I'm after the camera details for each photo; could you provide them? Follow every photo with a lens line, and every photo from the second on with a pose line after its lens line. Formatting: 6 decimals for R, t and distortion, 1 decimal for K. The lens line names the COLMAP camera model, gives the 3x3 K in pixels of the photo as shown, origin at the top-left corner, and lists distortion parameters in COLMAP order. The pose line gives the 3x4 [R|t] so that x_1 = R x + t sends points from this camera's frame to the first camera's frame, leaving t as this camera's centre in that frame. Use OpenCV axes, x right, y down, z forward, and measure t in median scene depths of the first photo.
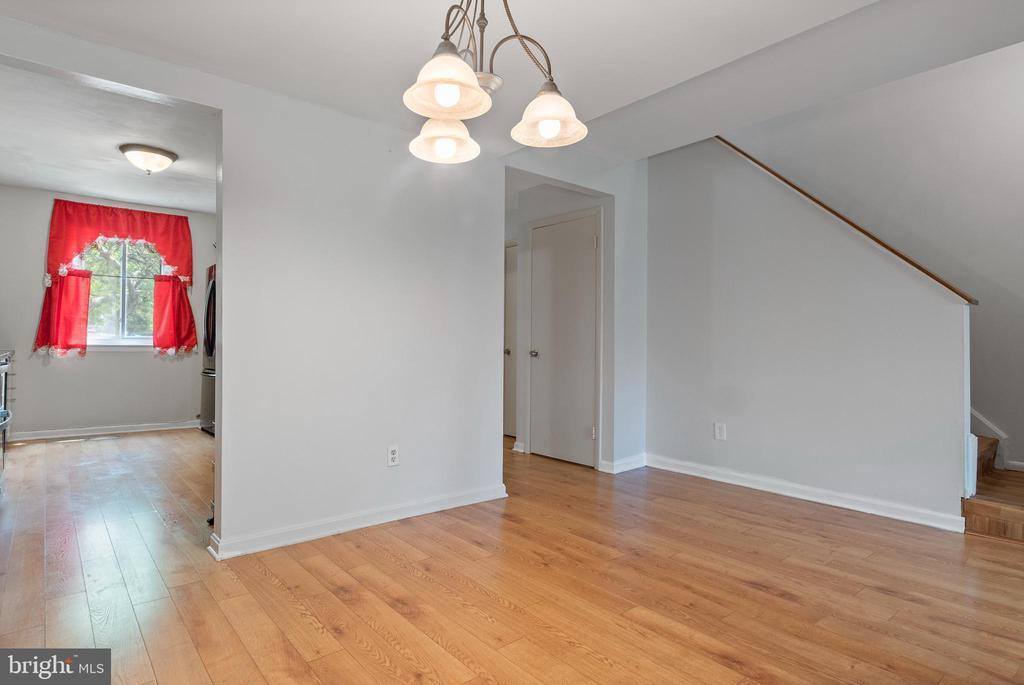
lens RADIAL K [[544.5, 0, 499.3], [0, 544.5, 340.3], [0, 0, 1]] dist [0.001658, -0.002465]
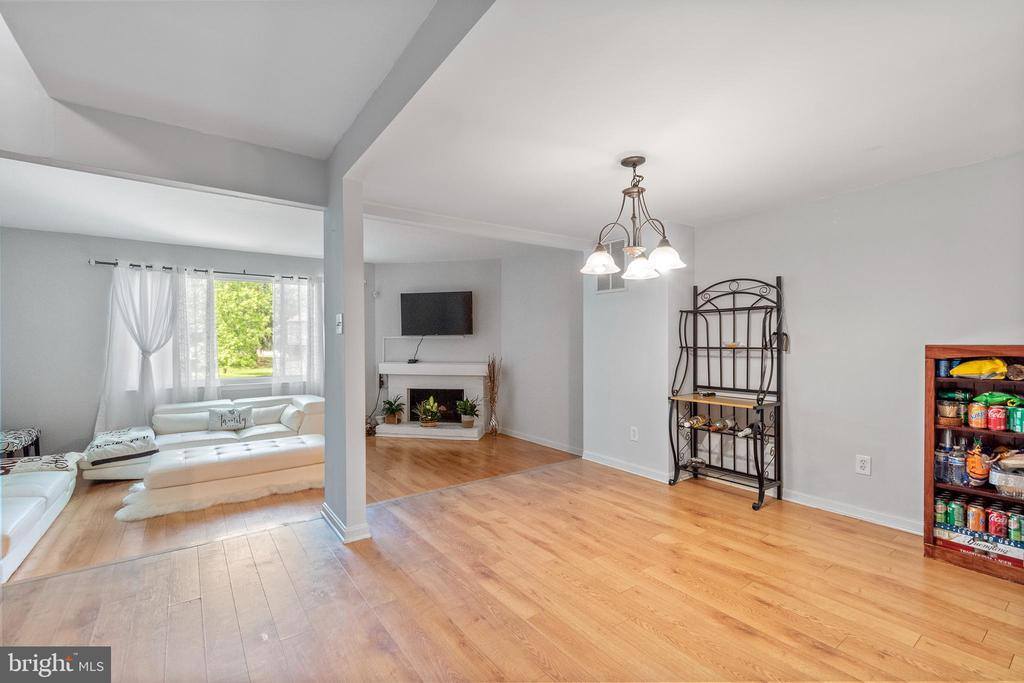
lens RADIAL K [[449.9, 0, 503.6], [0, 449.9, 343.5], [0, 0, 1]] dist [0.006637, -0.004306]
pose [[-0.997765, -0.007344, 0.066410, 0.092894], [-0.007269, 0.999973, 0.001370, -0.032873], [-0.066418, 0.000884, -0.997792, 0.742024]]
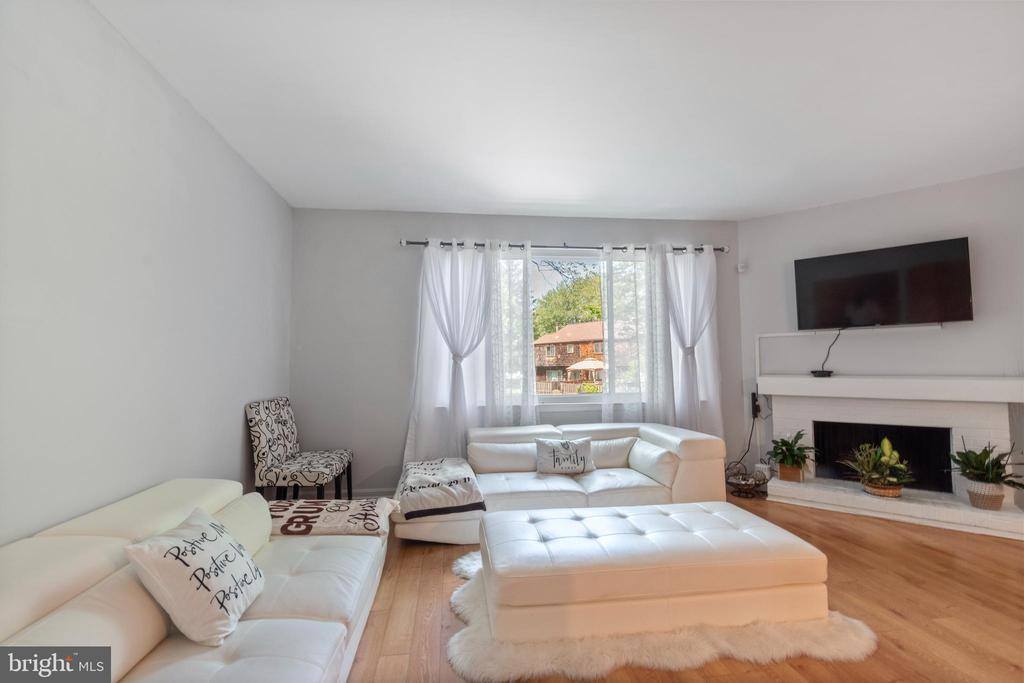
lens RADIAL K [[449.9, 0, 504.2], [0, 449.9, 344.7], [0, 0, 1]] dist [0.006637, -0.004306]
pose [[-0.845118, 0.024142, 0.534034, 0.478346], [-0.000335, 0.998956, -0.045690, 0.007543], [-0.534580, -0.038793, -0.844227, 0.393535]]
